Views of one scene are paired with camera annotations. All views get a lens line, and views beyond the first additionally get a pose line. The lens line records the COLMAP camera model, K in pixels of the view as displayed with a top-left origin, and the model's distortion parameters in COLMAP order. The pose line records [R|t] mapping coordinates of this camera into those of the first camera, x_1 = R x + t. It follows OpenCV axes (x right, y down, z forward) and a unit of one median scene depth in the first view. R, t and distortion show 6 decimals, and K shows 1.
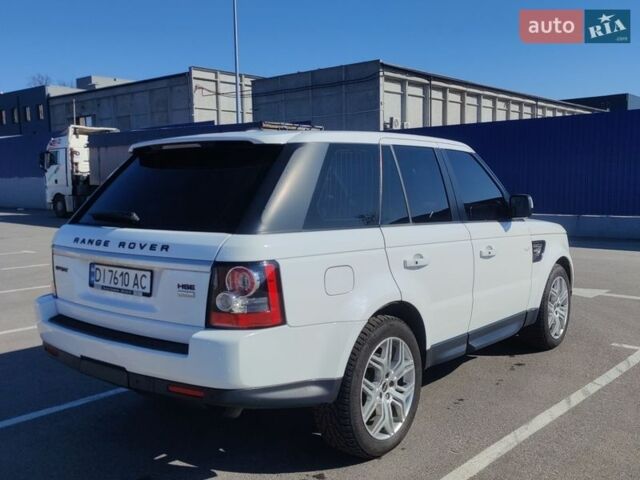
lens RADIAL K [[679.4, 0, 320.0], [0, 679.4, 240.0], [0, 0, 1]] dist [-0.000960, -0.006360]
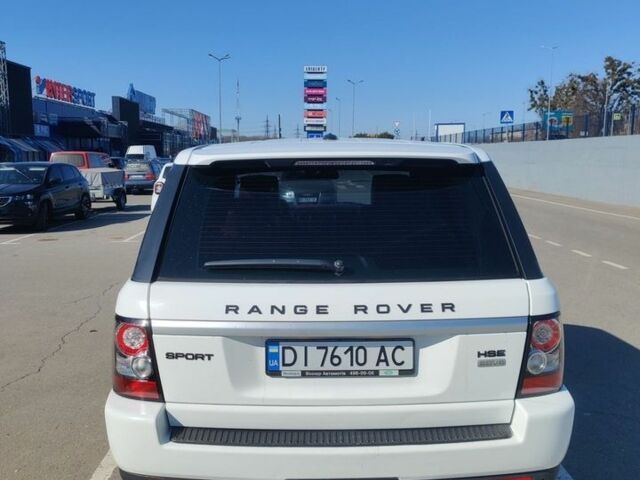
lens RADIAL K [[679.4, 0, 320.0], [0, 679.4, 240.0], [0, 0, 1]] dist [-0.000960, -0.006360]
pose [[0.759465, -0.078614, 0.645781, -0.779085], [0.053062, 0.996850, 0.058949, -0.109417], [-0.648381, -0.010503, 0.761244, 0.493366]]
